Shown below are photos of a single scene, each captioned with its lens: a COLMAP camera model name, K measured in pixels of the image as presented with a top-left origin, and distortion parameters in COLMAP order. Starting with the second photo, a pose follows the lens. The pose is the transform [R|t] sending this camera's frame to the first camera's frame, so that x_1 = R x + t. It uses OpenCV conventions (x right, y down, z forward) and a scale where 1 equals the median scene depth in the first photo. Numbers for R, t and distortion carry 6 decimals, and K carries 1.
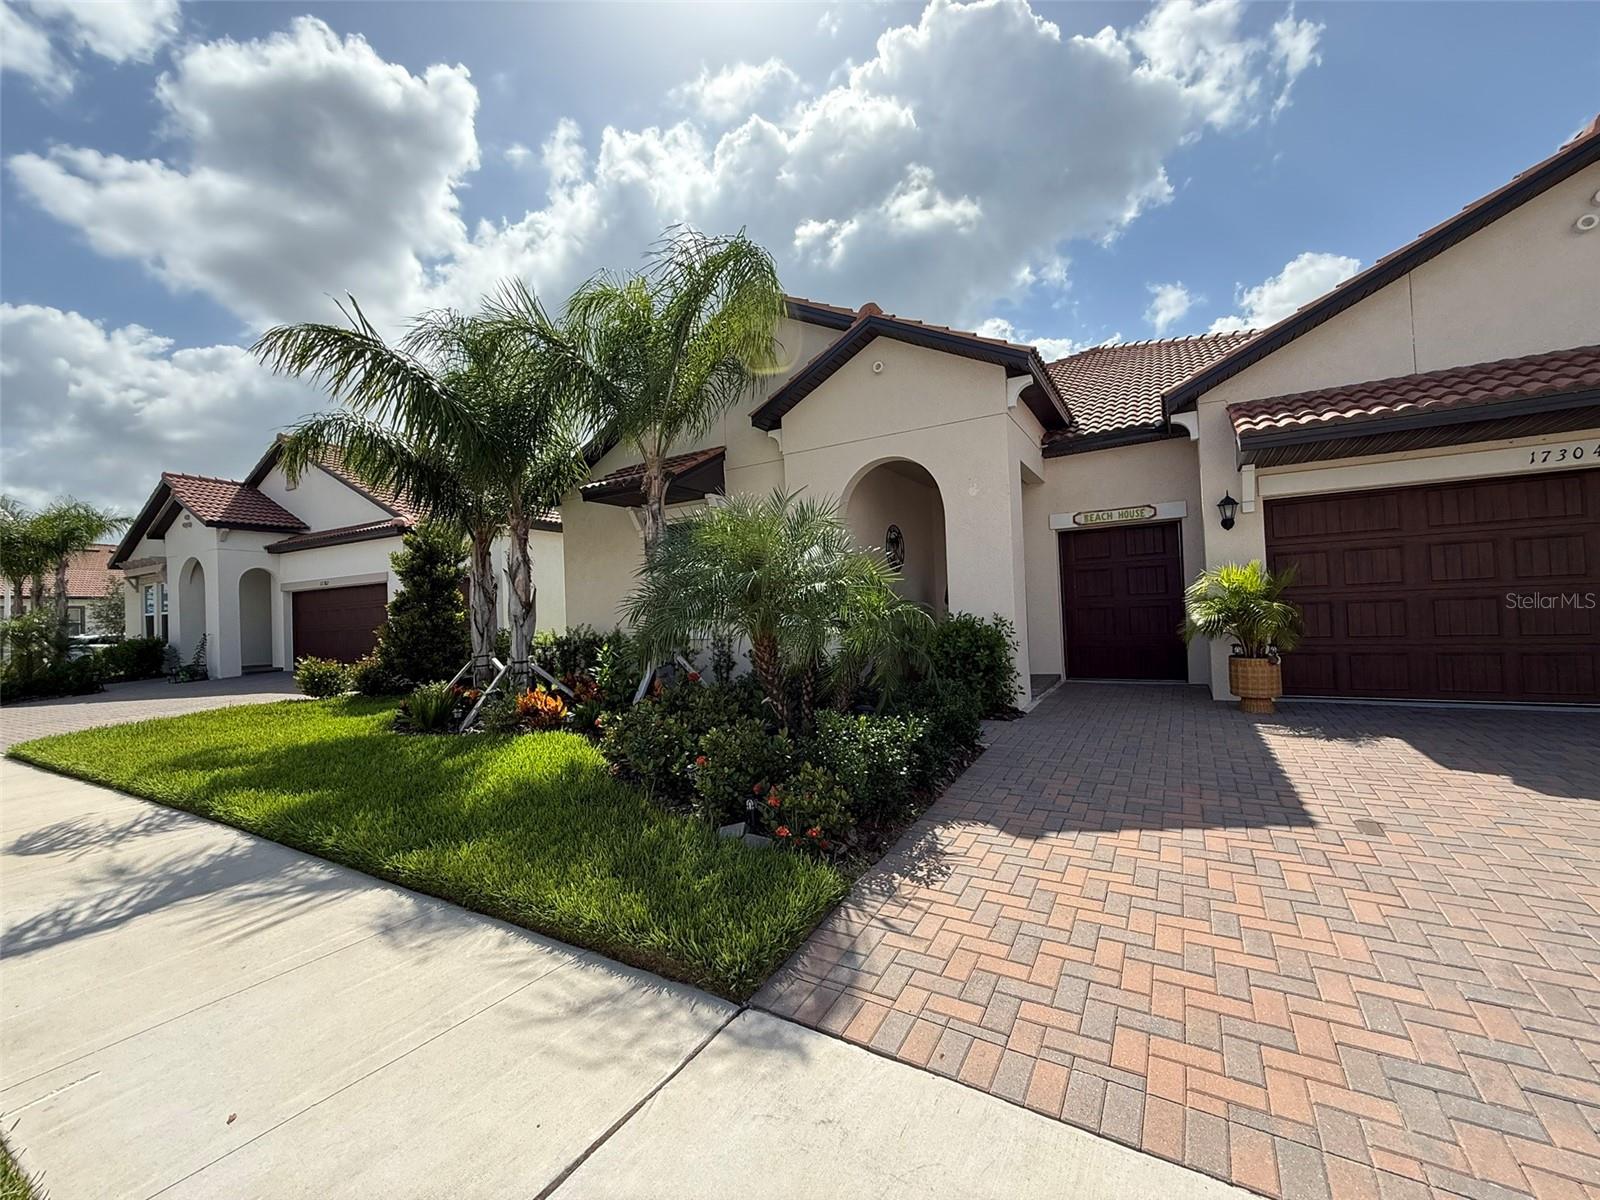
lens RADIAL K [[631.5, 0, 795.3], [0, 631.5, 607.1], [0, 0, 1]] dist [0.003326, -0.004052]
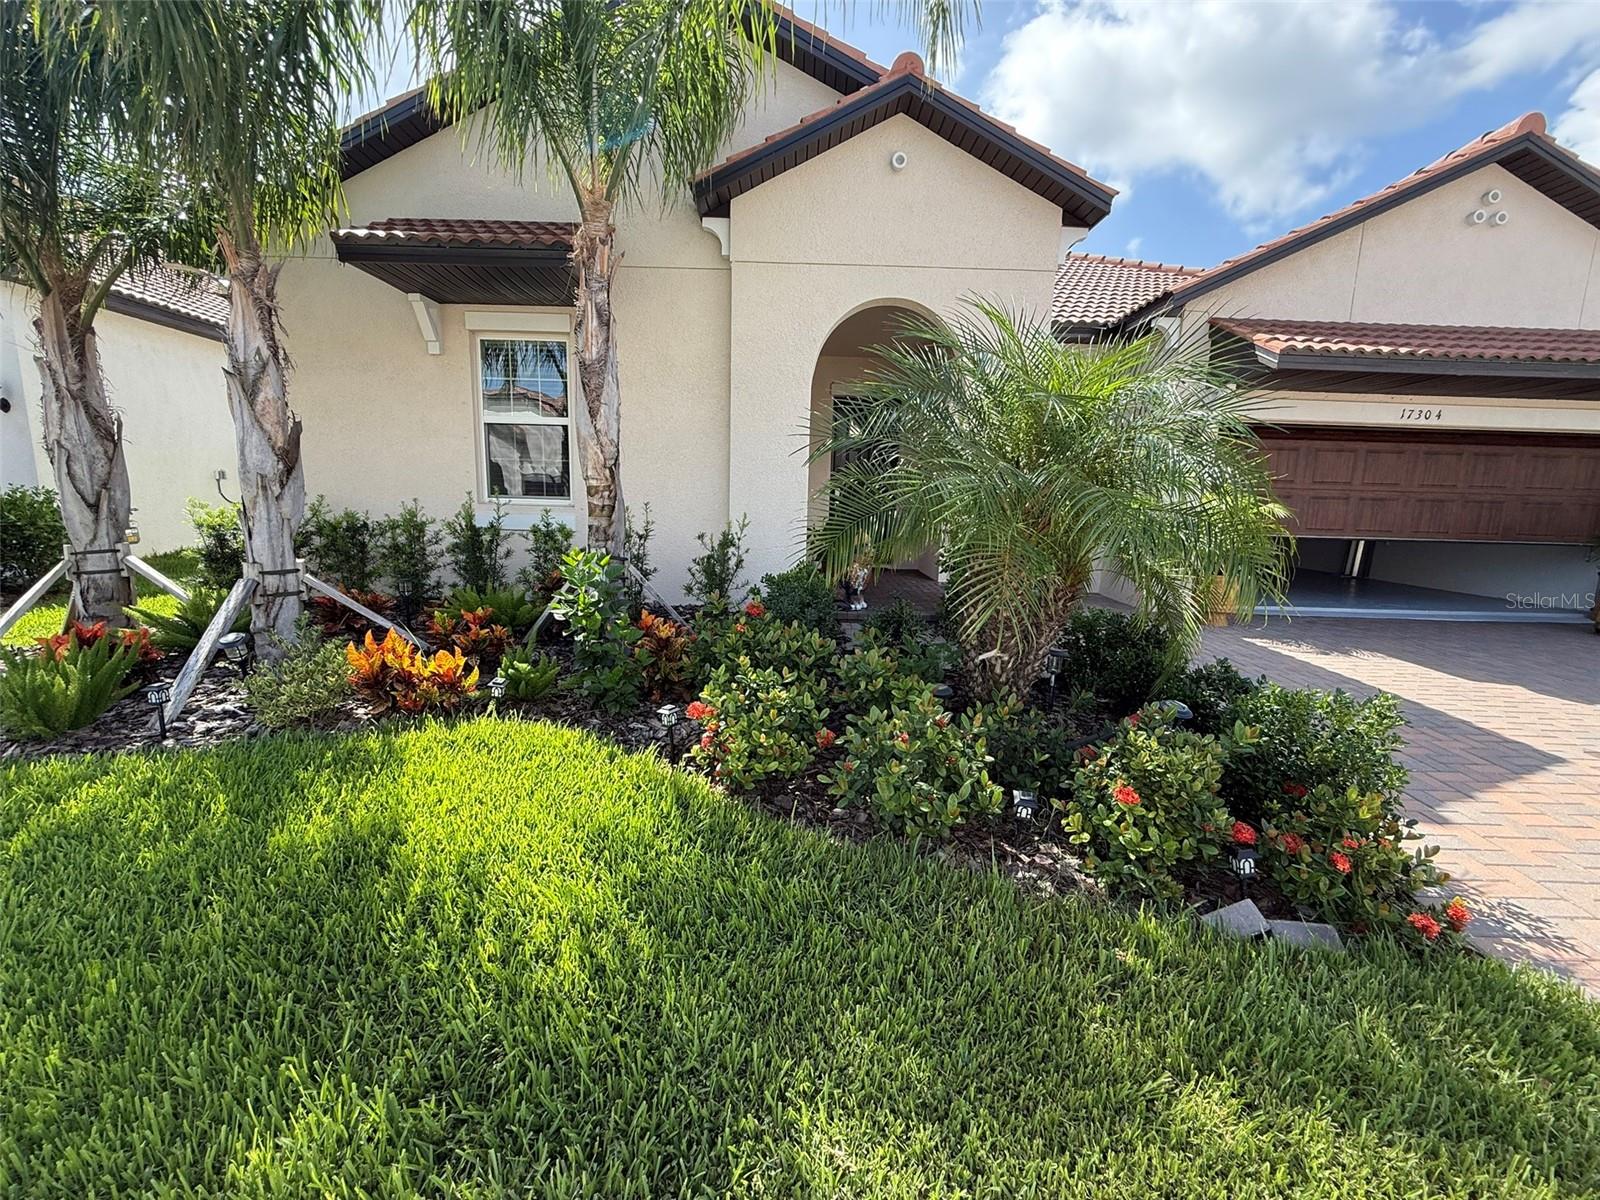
lens RADIAL K [[631.5, 0, 795.3], [0, 631.5, 607.1], [0, 0, 1]] dist [0.003326, -0.004052]
pose [[0.857902, -0.024620, 0.513224, -0.307249], [-0.065077, 0.985601, 0.156063, 0.010068], [-0.509676, -0.167286, 0.843947, 0.335551]]
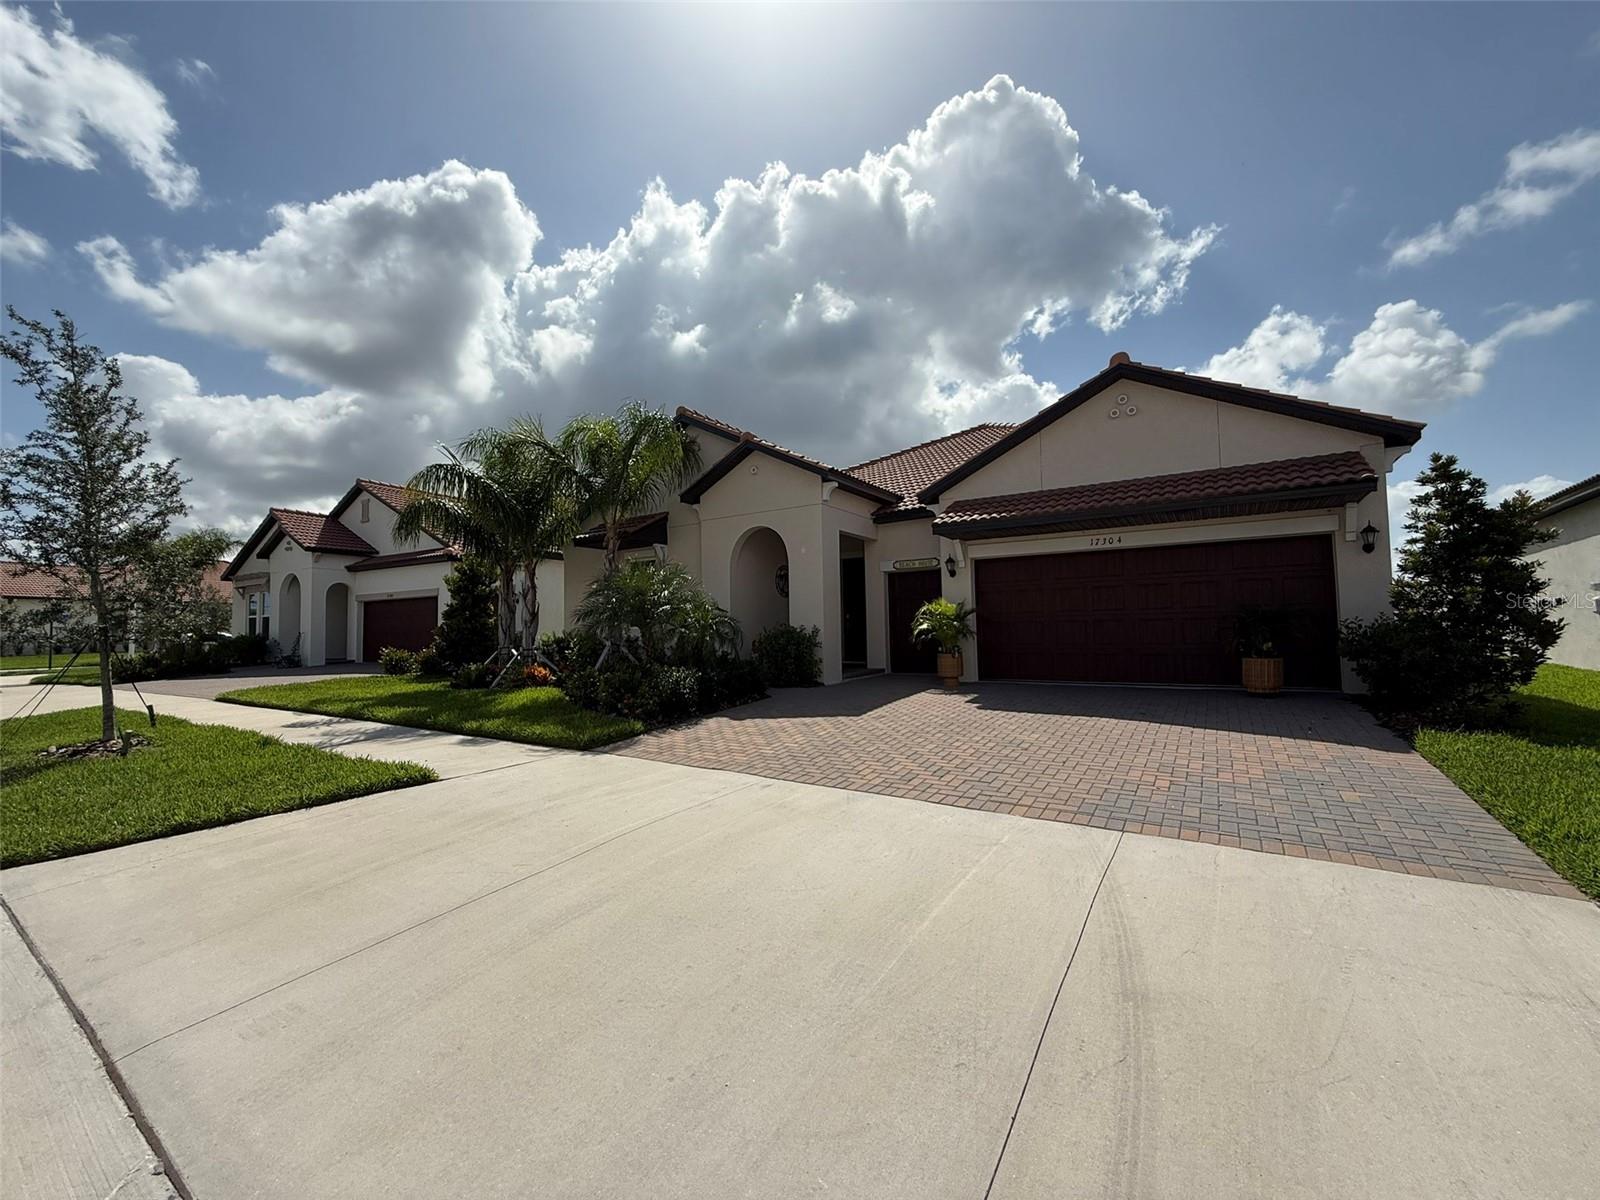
lens RADIAL K [[647.2, 0, 796.8], [0, 647.2, 603.3], [0, 0, 1]] dist [0.003671, 0.000200]
pose [[0.998881, 0.020009, -0.042859, 0.282822], [-0.021389, 0.999259, -0.031987, 0.006732], [0.042187, 0.032868, 0.998569, -0.553609]]
